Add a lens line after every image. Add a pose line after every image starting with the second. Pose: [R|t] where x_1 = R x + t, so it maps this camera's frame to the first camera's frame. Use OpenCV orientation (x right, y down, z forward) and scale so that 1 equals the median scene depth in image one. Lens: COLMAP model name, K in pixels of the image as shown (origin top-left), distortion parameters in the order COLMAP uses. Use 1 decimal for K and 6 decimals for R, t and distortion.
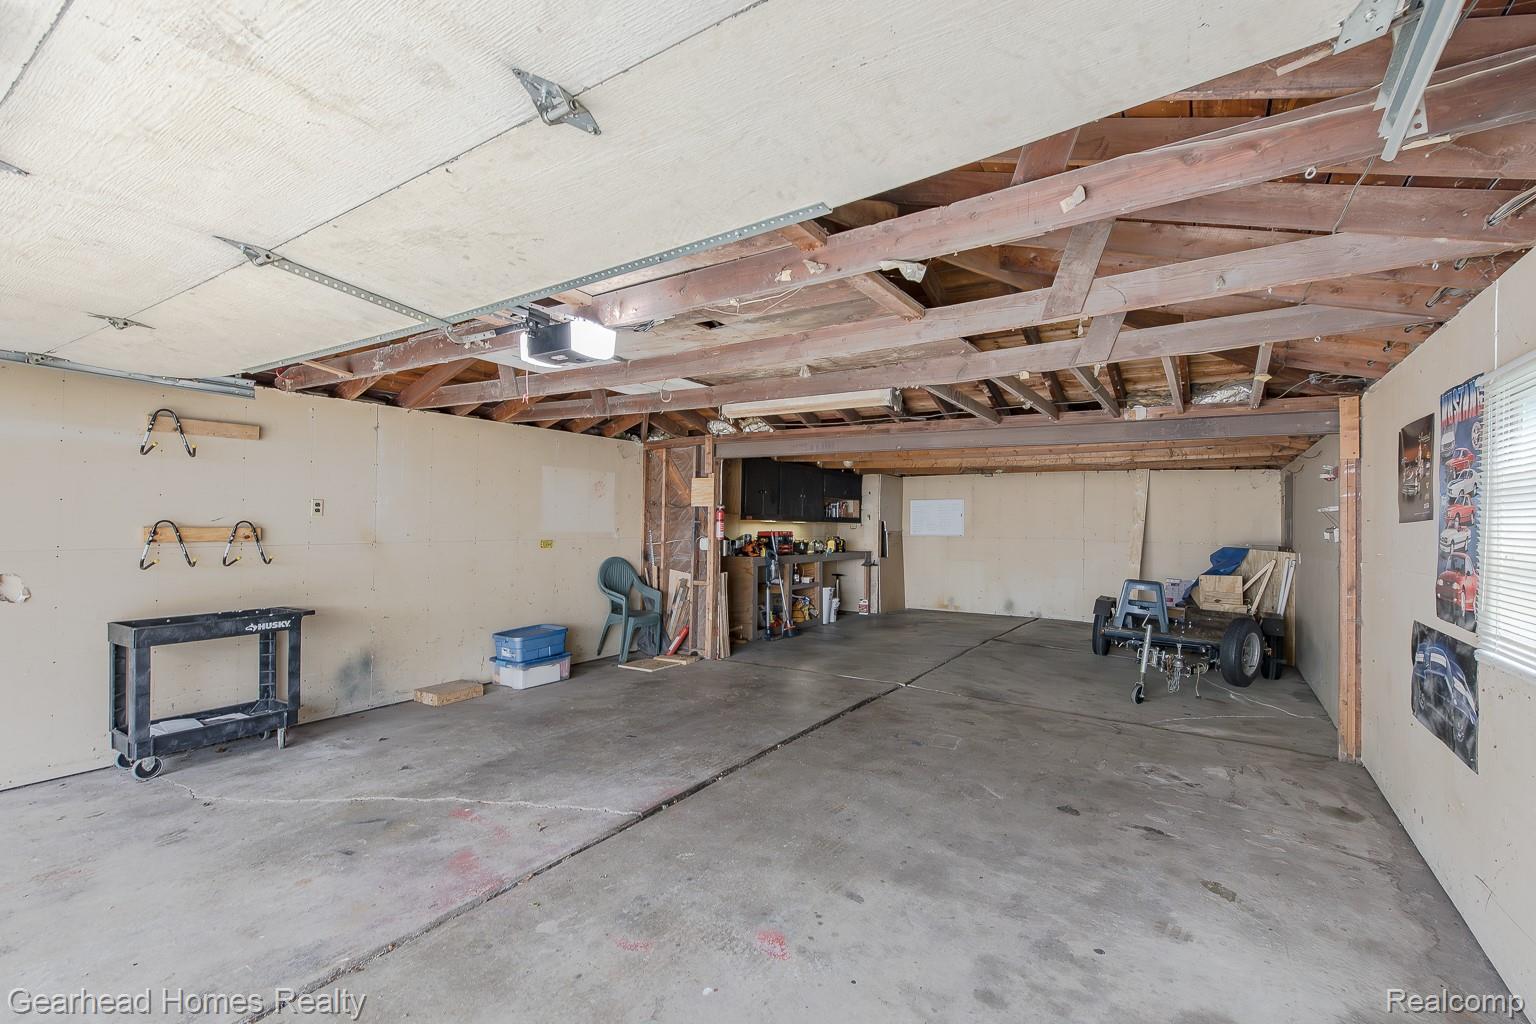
lens RADIAL K [[691.0, 0, 768.0], [0, 691.0, 512.0], [0, 0, 1]] dist [0.001781, 0.000203]
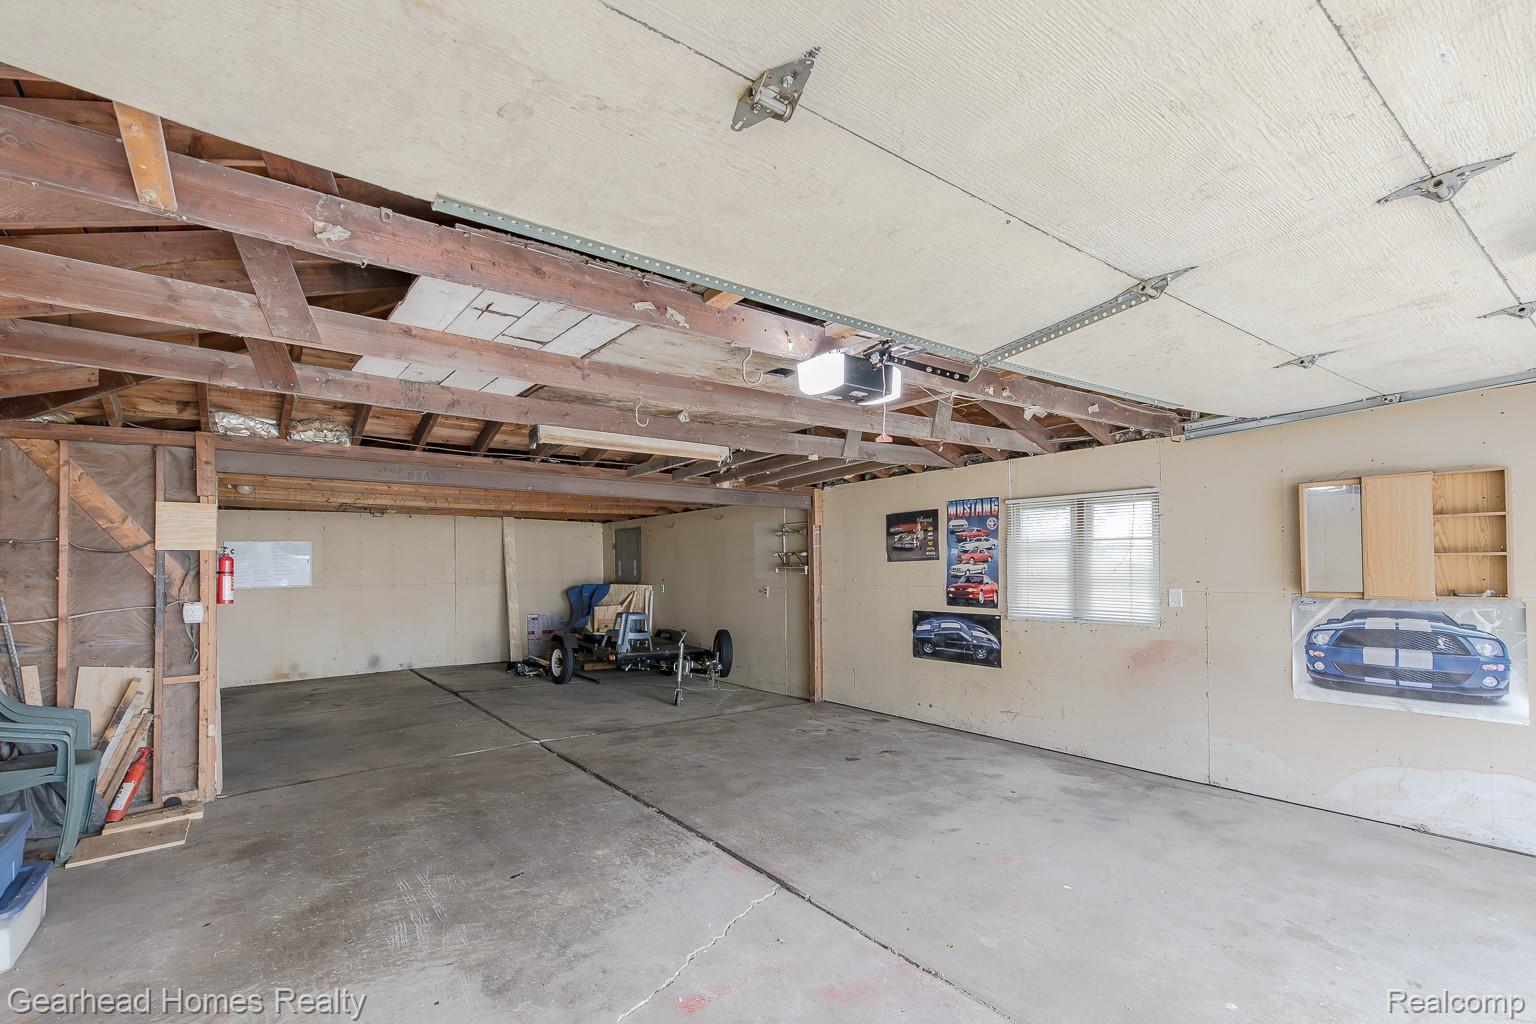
lens RADIAL K [[700.4, 0, 766.8], [0, 700.4, 544.0], [0, 0, 1]] dist [0.002953, 0.000193]
pose [[0.329638, 0.012611, 0.944023, -0.867686], [0.002467, 0.999896, -0.014219, -0.005377], [-0.944104, 0.007016, 0.329572, 0.564027]]
